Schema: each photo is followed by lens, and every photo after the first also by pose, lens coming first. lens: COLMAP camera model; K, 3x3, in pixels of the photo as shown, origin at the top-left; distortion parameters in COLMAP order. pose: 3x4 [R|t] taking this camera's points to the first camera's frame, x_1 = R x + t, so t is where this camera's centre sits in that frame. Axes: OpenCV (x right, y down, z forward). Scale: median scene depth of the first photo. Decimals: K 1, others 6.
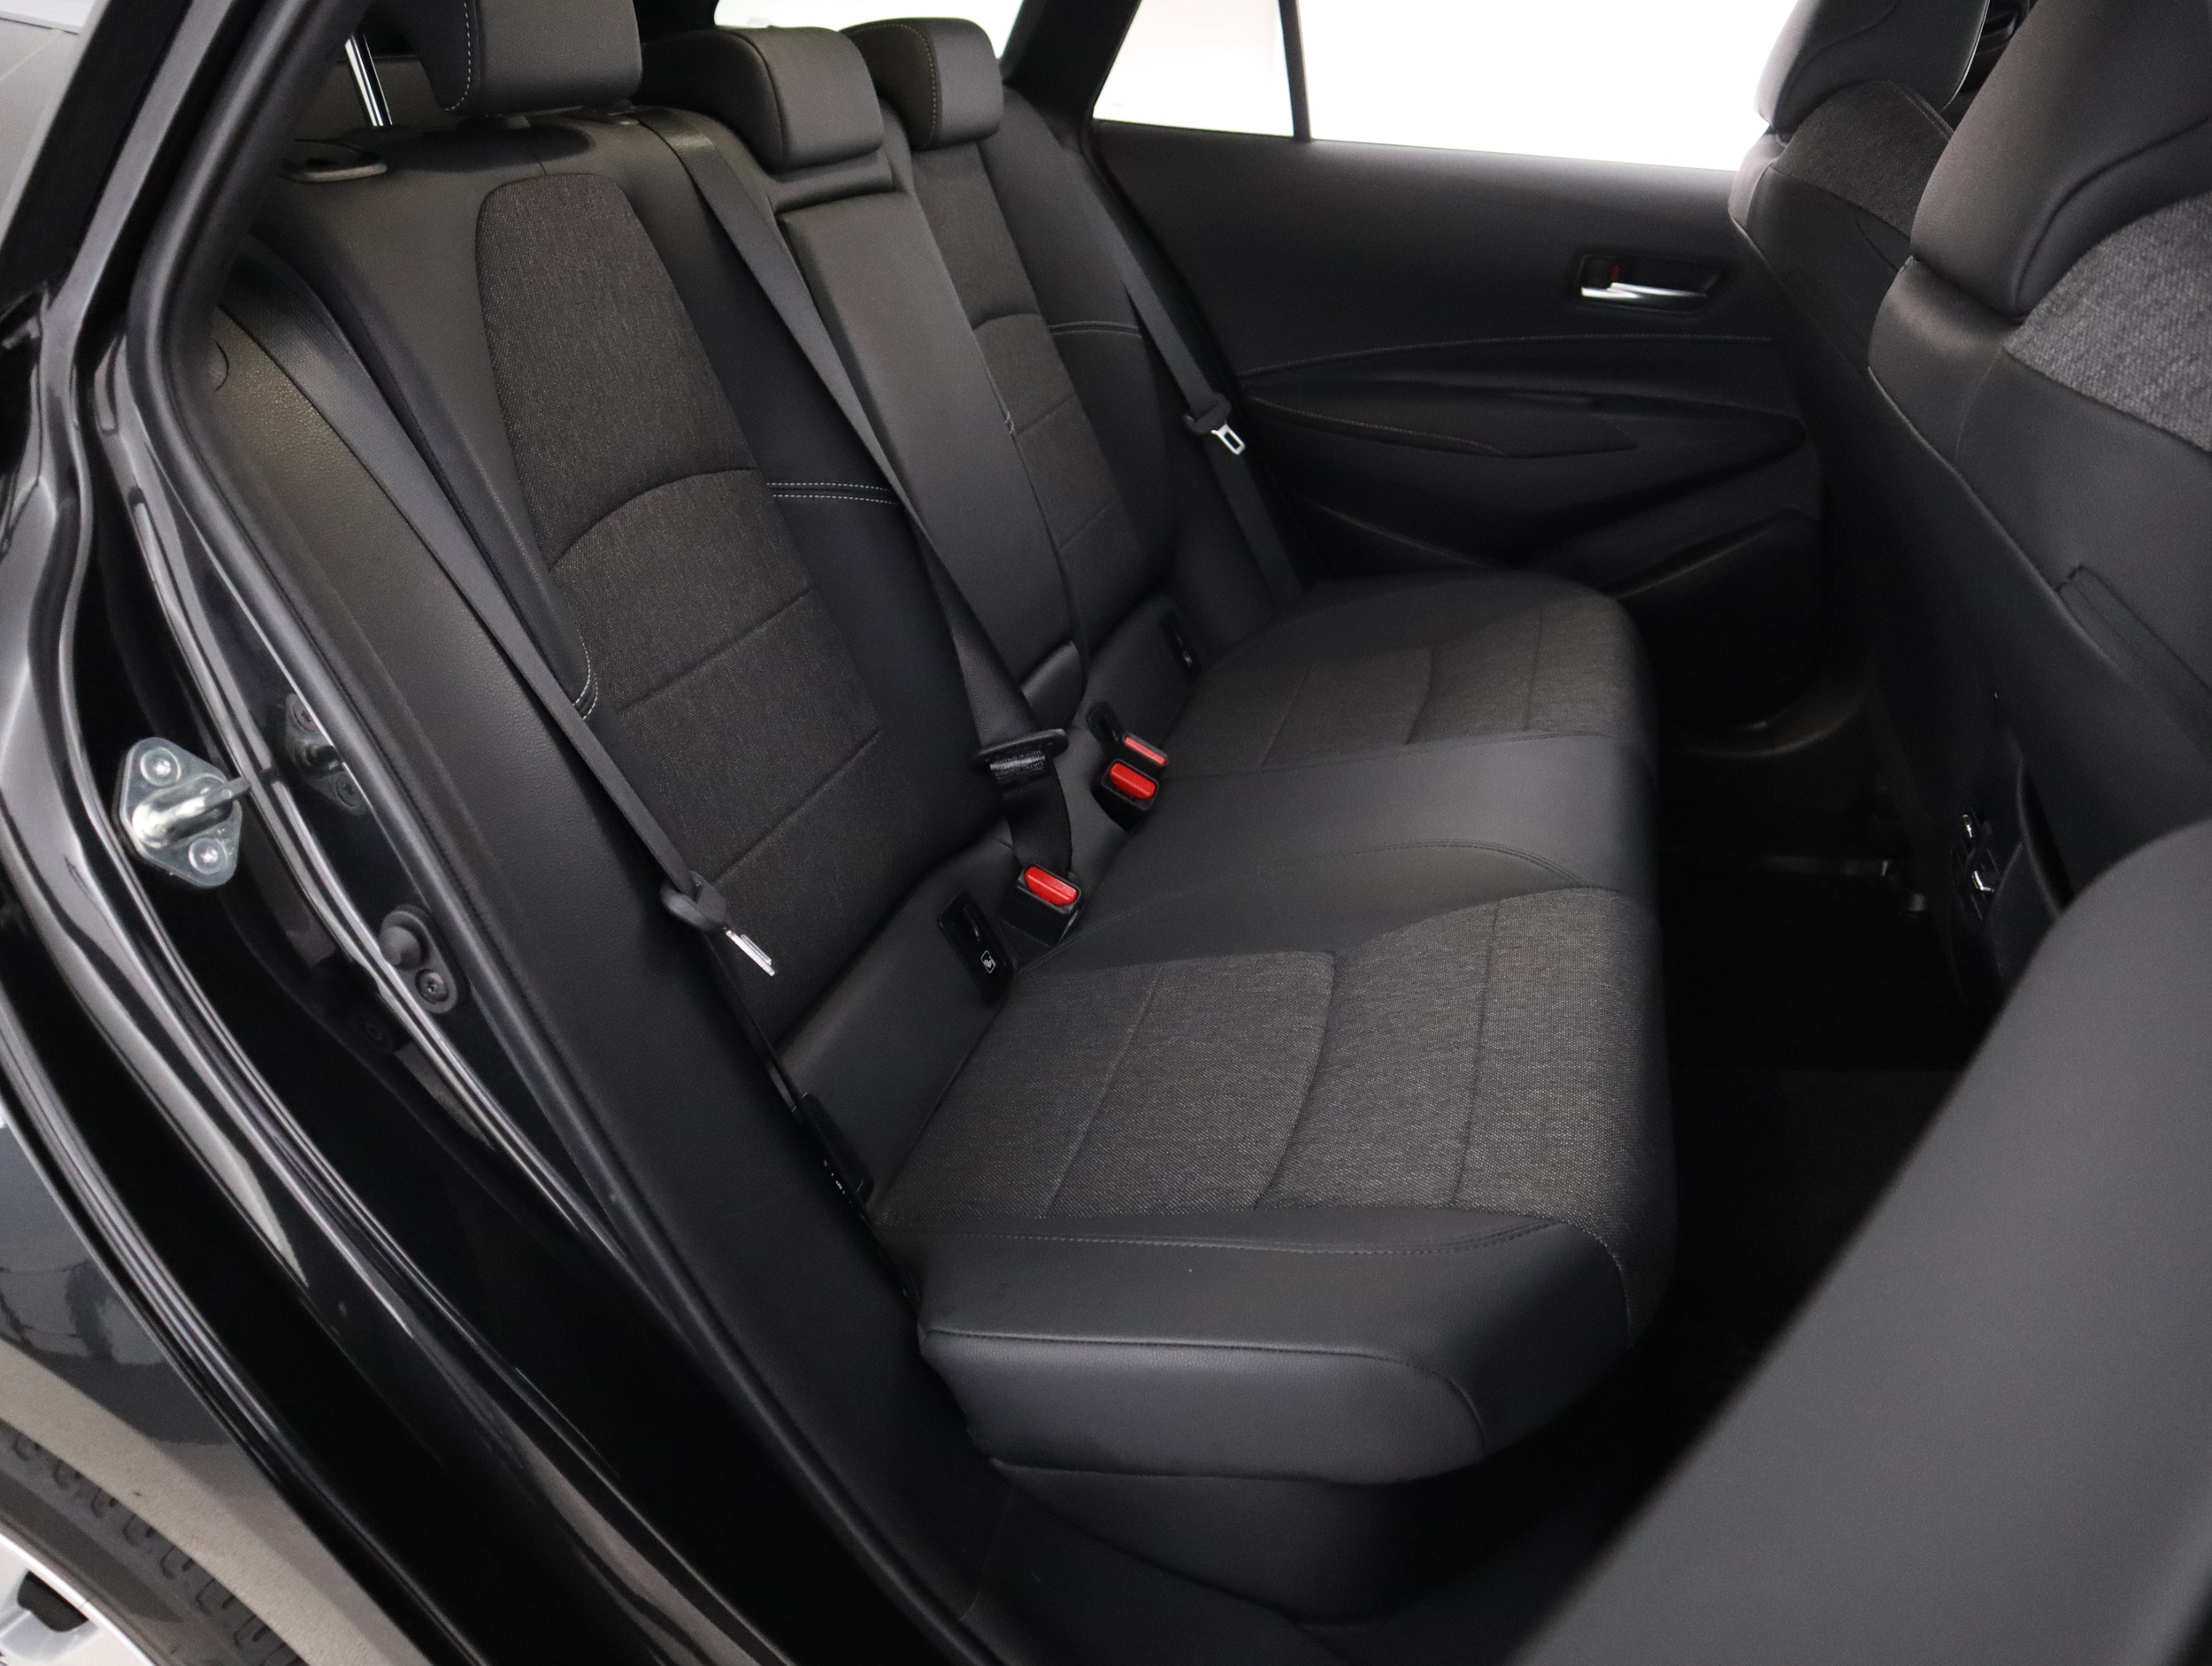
lens RADIAL K [[1739.2, 0, 1106.0], [0, 1739.2, 833.0], [0, 0, 1]] dist [-0.146562, 0.109988]
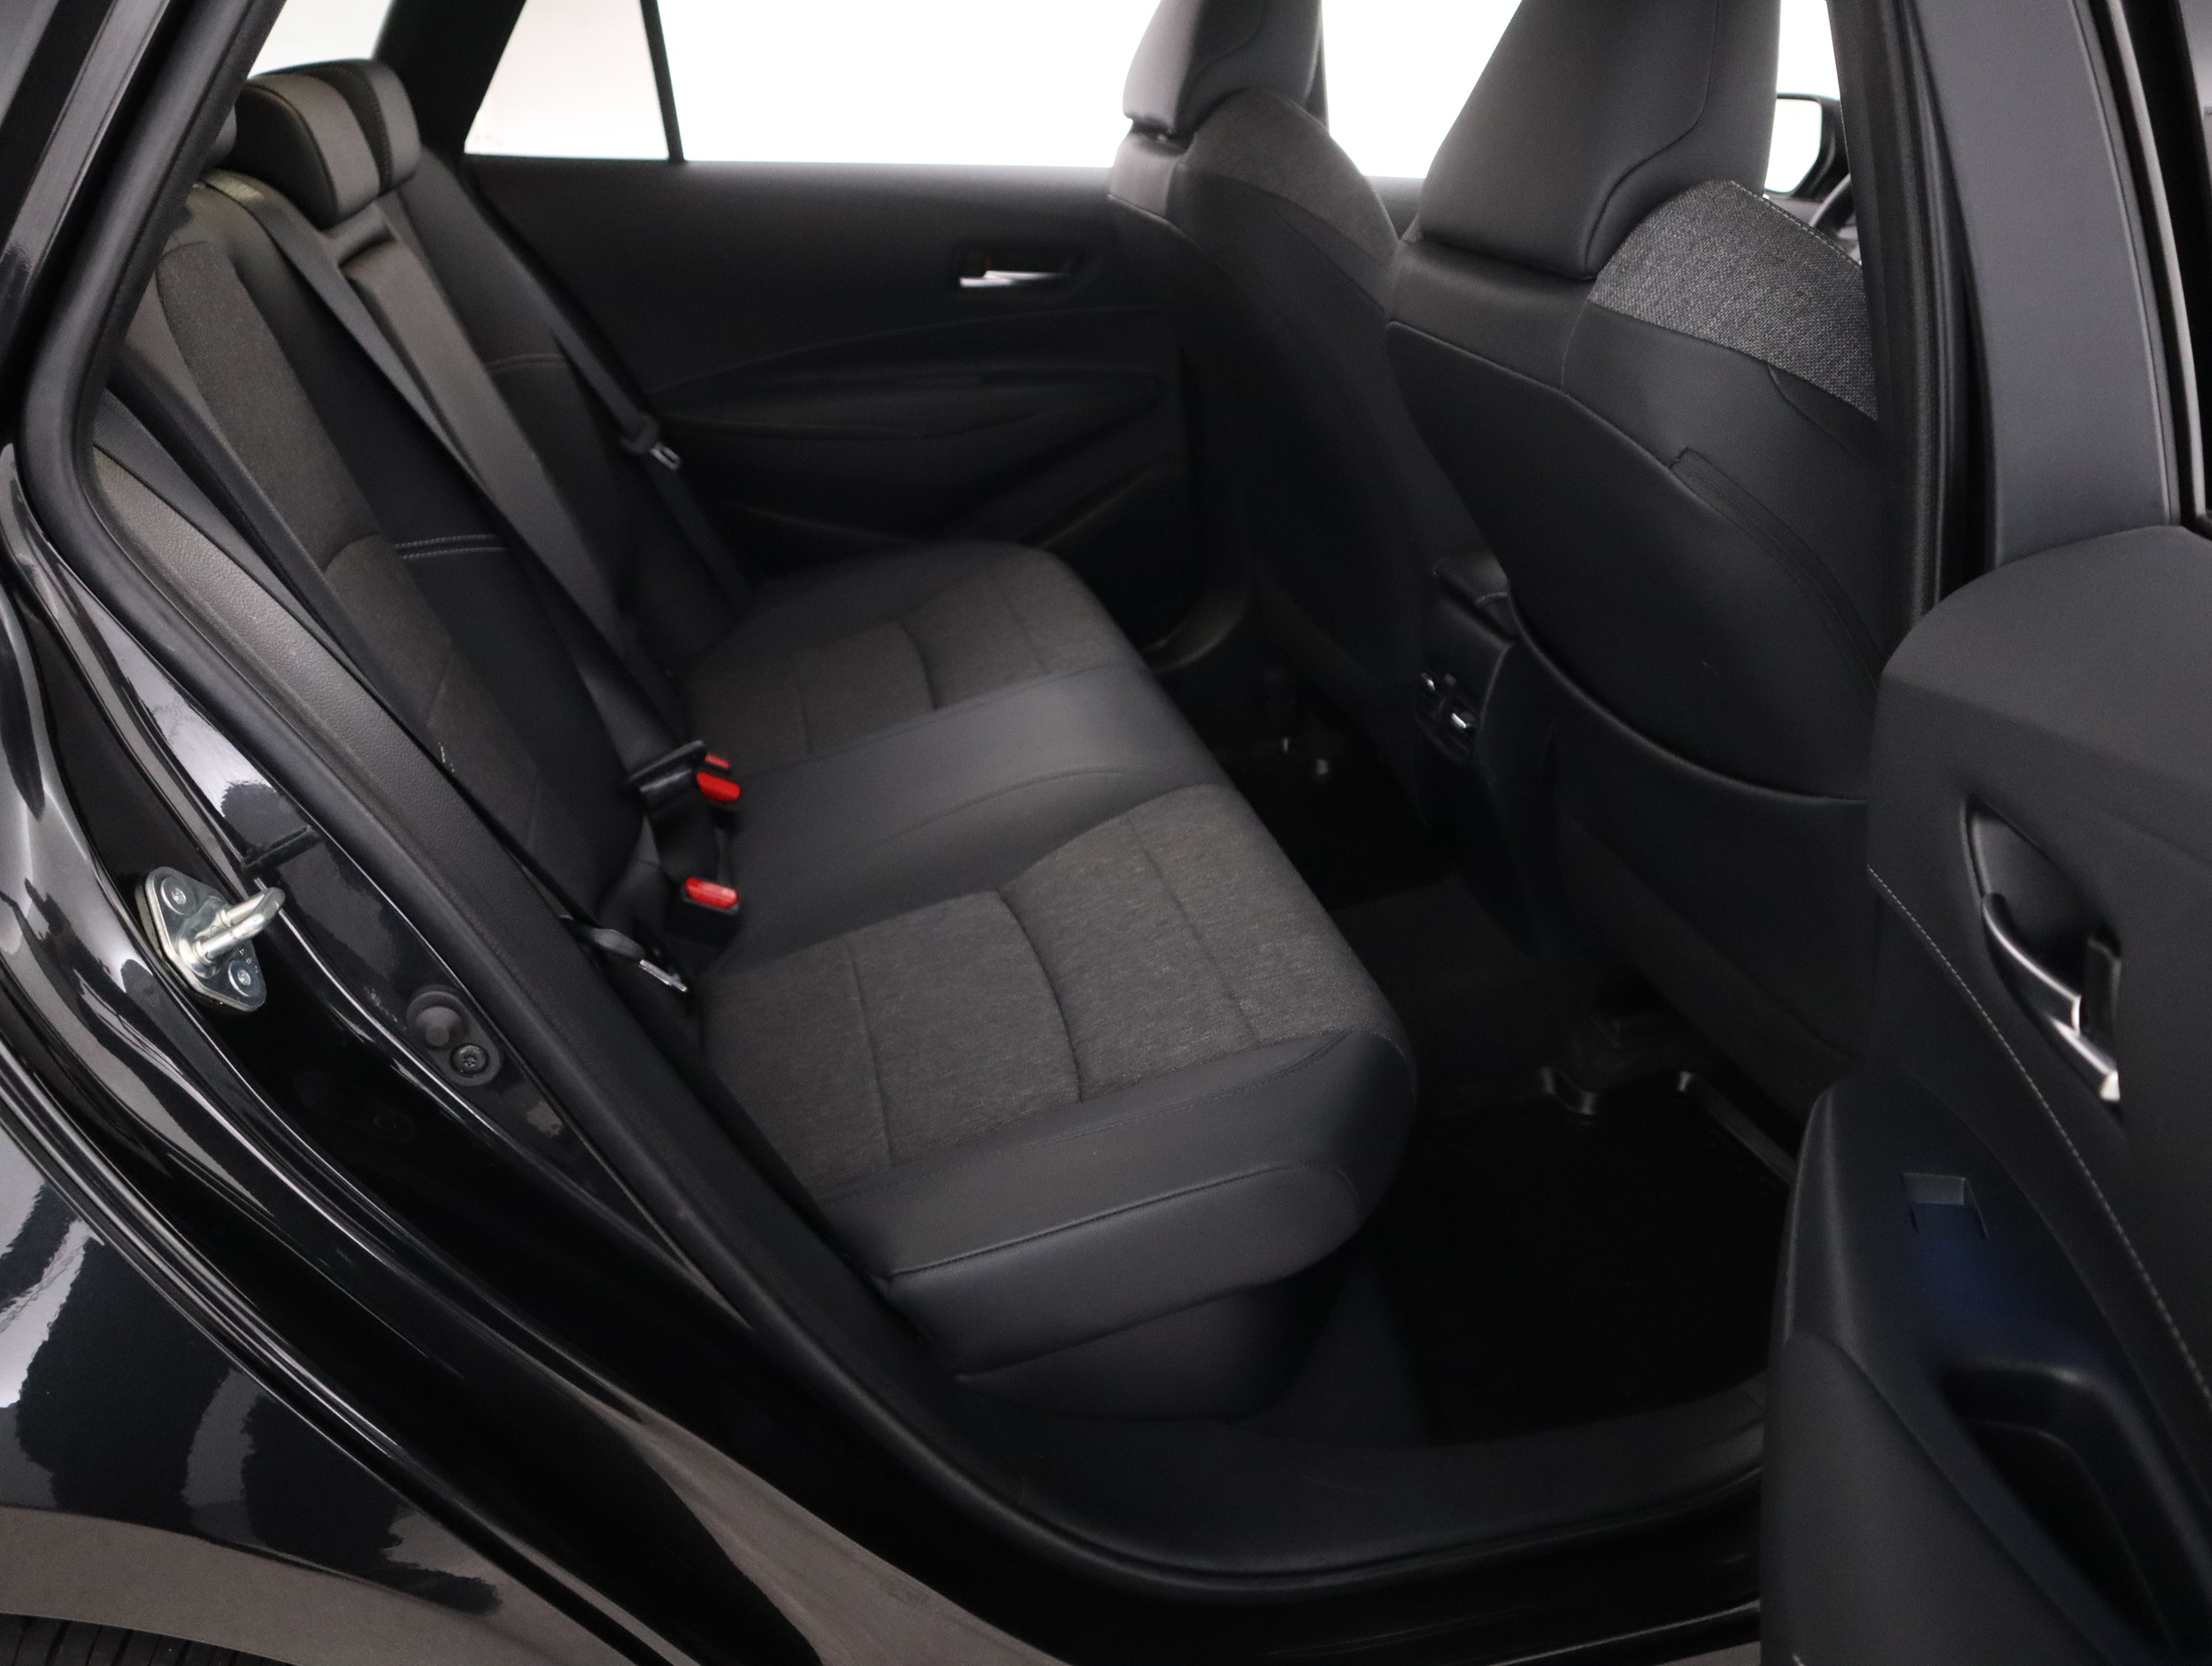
lens RADIAL K [[1739.2, 0, 1106.0], [0, 1739.2, 833.0], [0, 0, 1]] dist [-0.146562, 0.109988]
pose [[0.878993, -0.206980, 0.429570, -0.290791], [0.205988, 0.977307, 0.049400, -0.007522], [-0.430046, 0.045064, 0.901681, -0.039868]]
